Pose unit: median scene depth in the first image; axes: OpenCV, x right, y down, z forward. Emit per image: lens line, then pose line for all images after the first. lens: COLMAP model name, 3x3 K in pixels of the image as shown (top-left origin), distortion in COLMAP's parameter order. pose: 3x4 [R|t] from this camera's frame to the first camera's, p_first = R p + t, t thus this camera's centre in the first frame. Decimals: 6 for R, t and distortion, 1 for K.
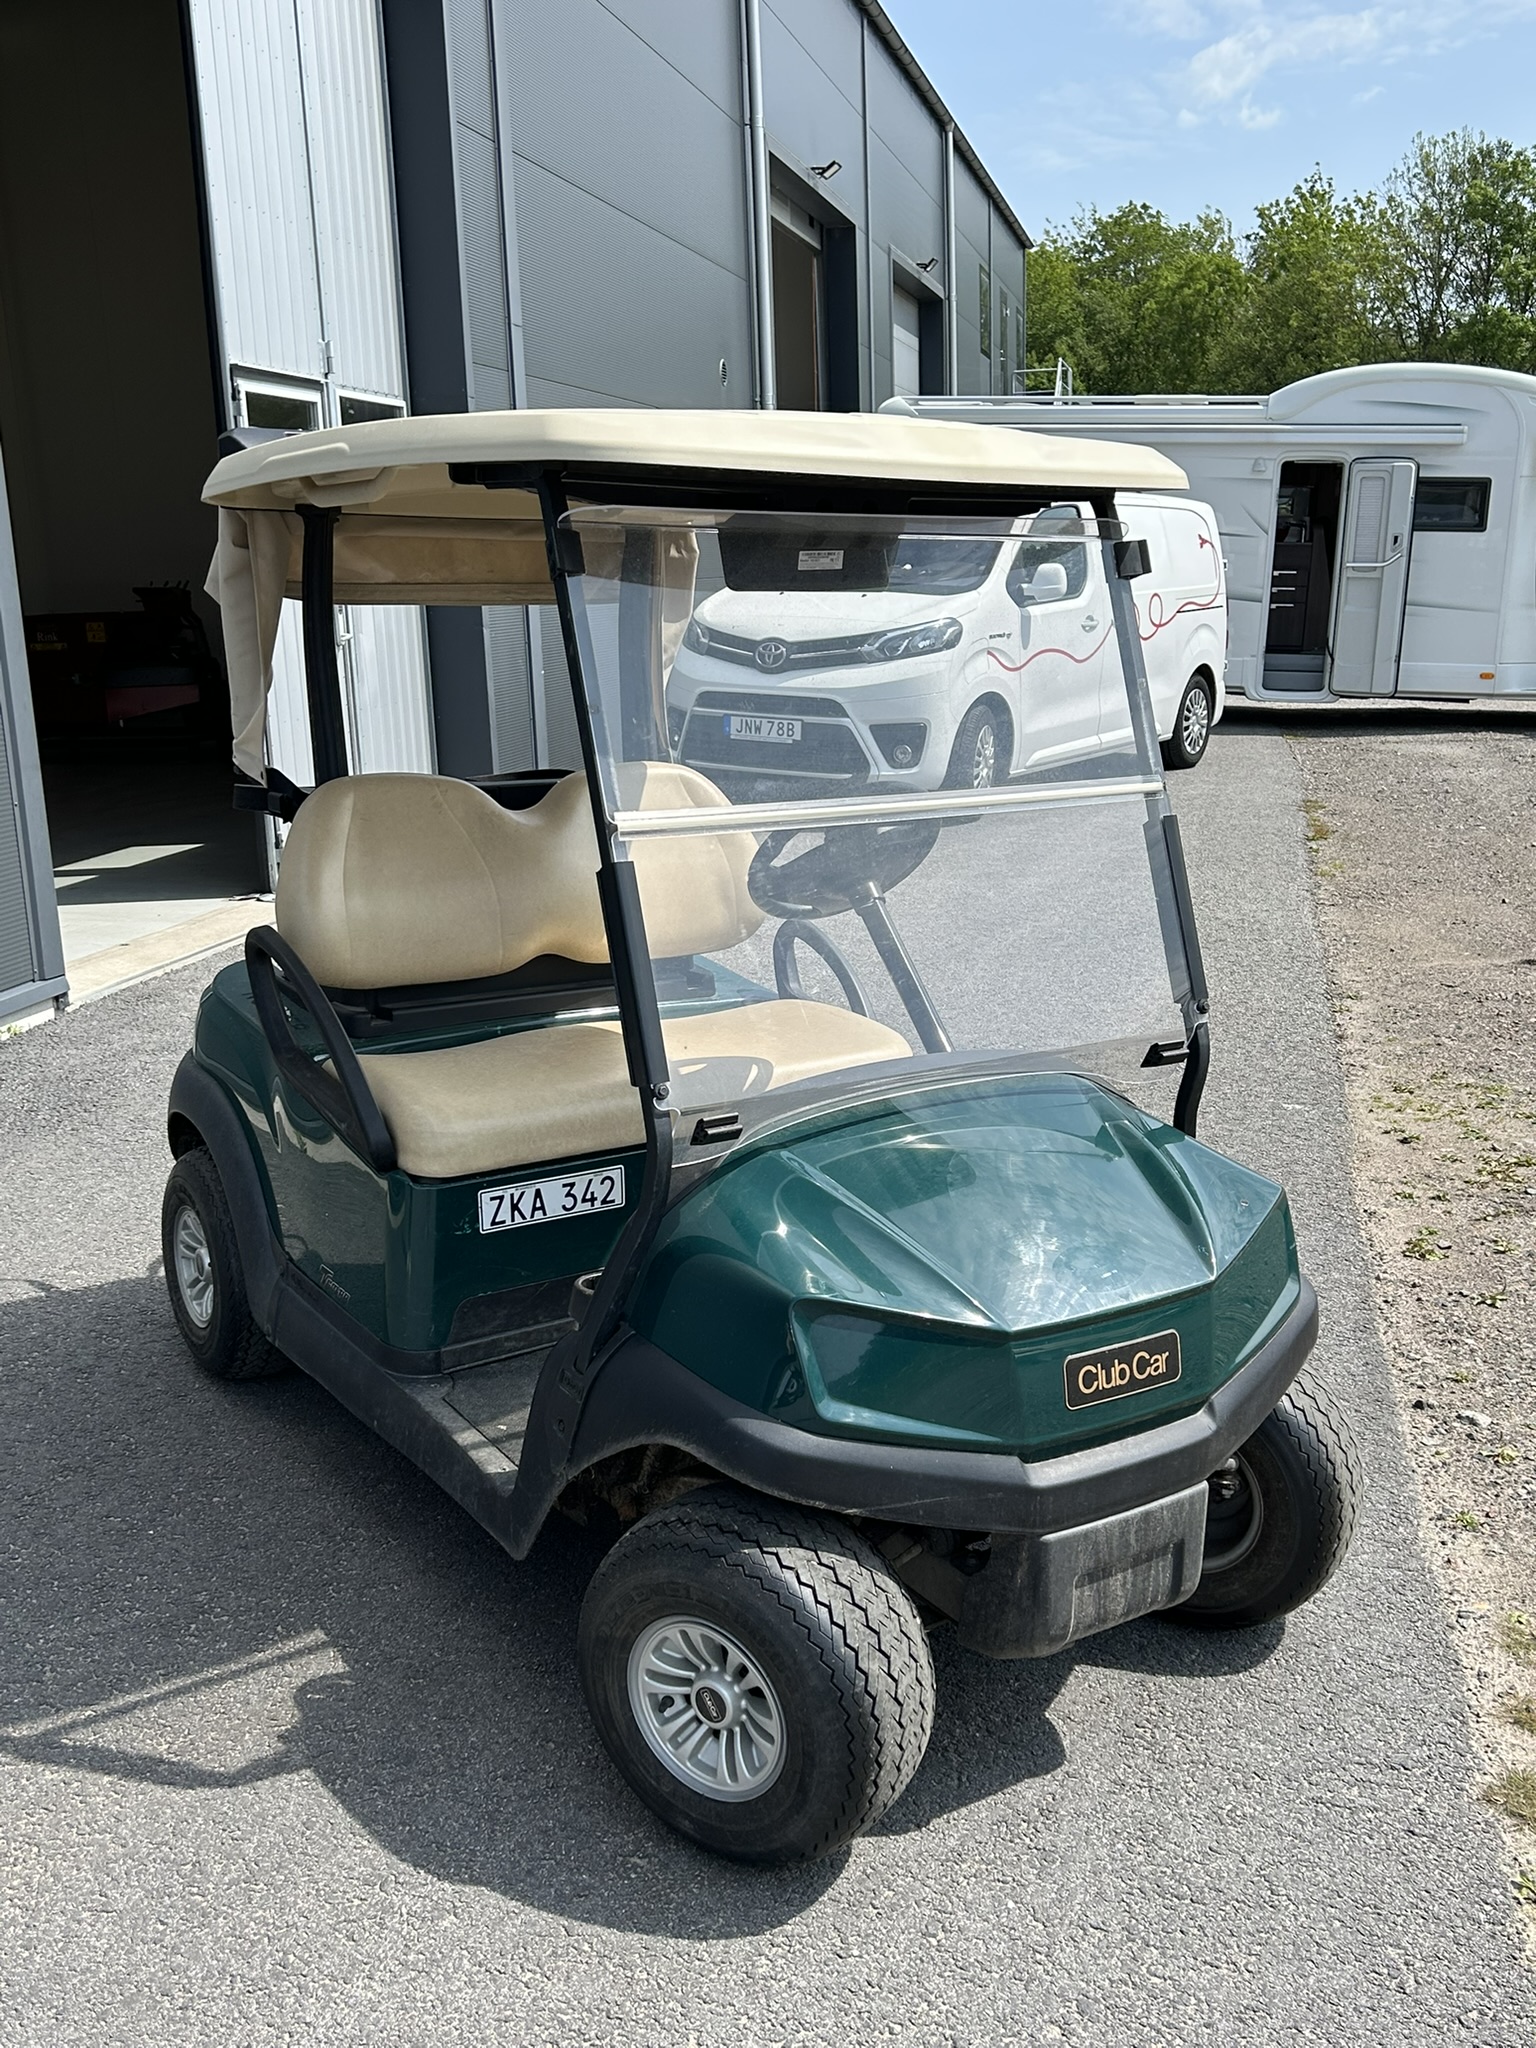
lens RADIAL K [[1973.2, 0, 752.2], [0, 1973.2, 1039.1], [0, 0, 1]] dist [0.017684, 0.000000]
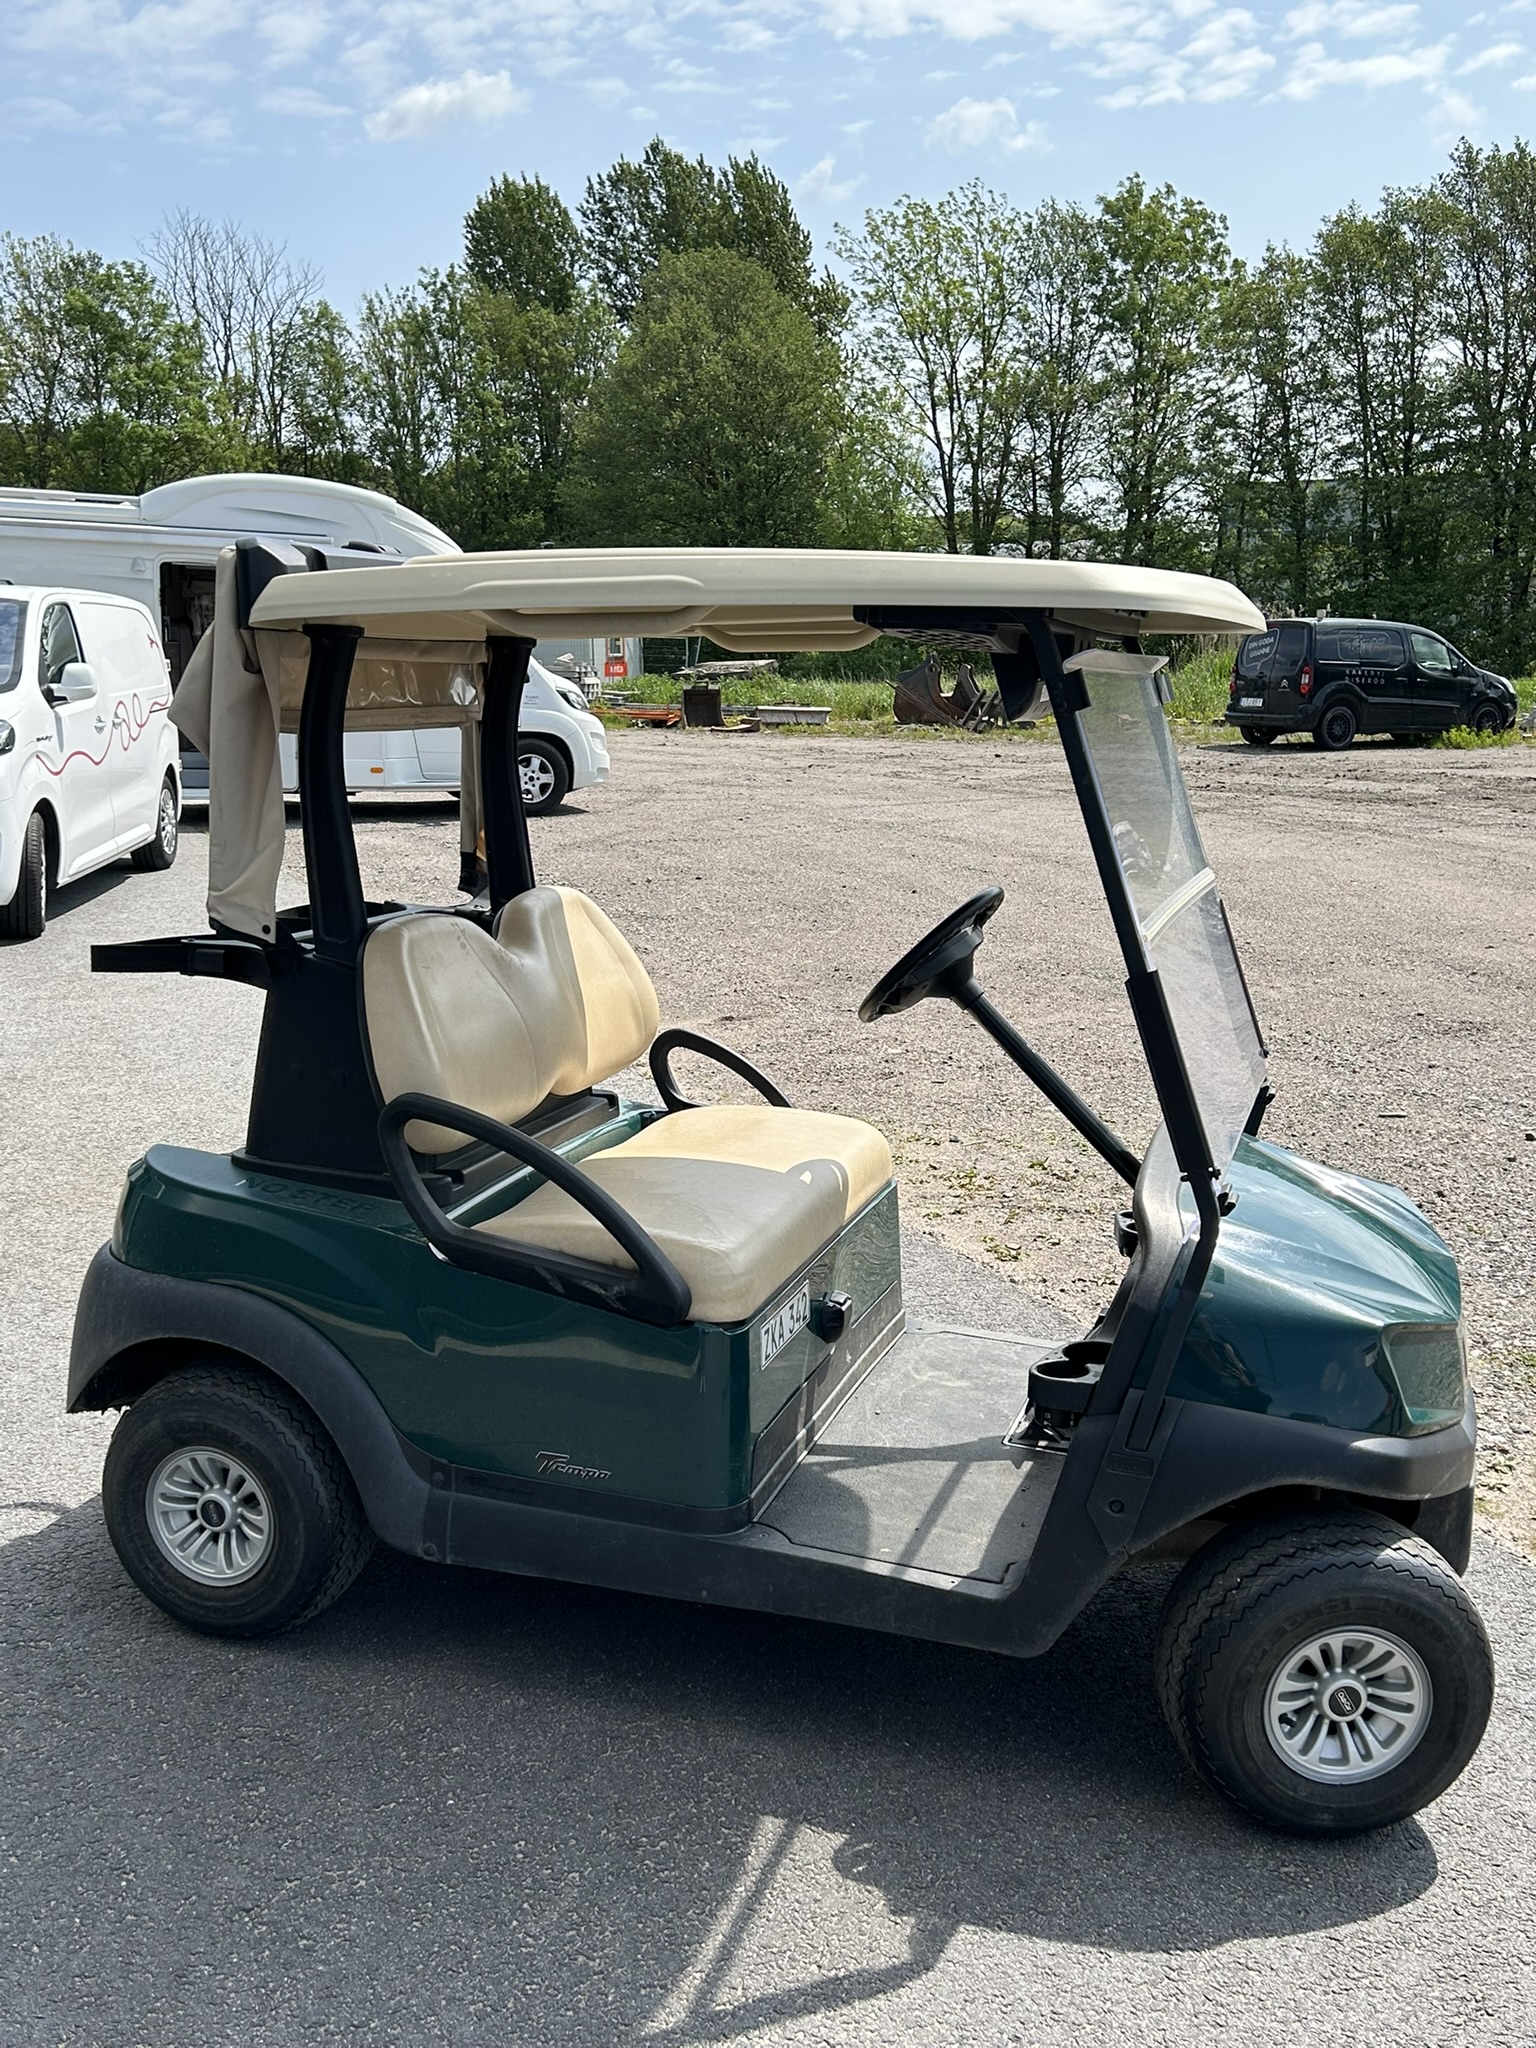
lens RADIAL K [[1973.2, 0, 763.0], [0, 1973.2, 1032.2], [0, 0, 1]] dist [0.017684, 0.000000]
pose [[0.774188, -0.105571, 0.624090, -0.212954], [0.134845, 0.990867, 0.000338, -0.020026], [-0.618425, 0.083894, 0.781353, 0.064168]]
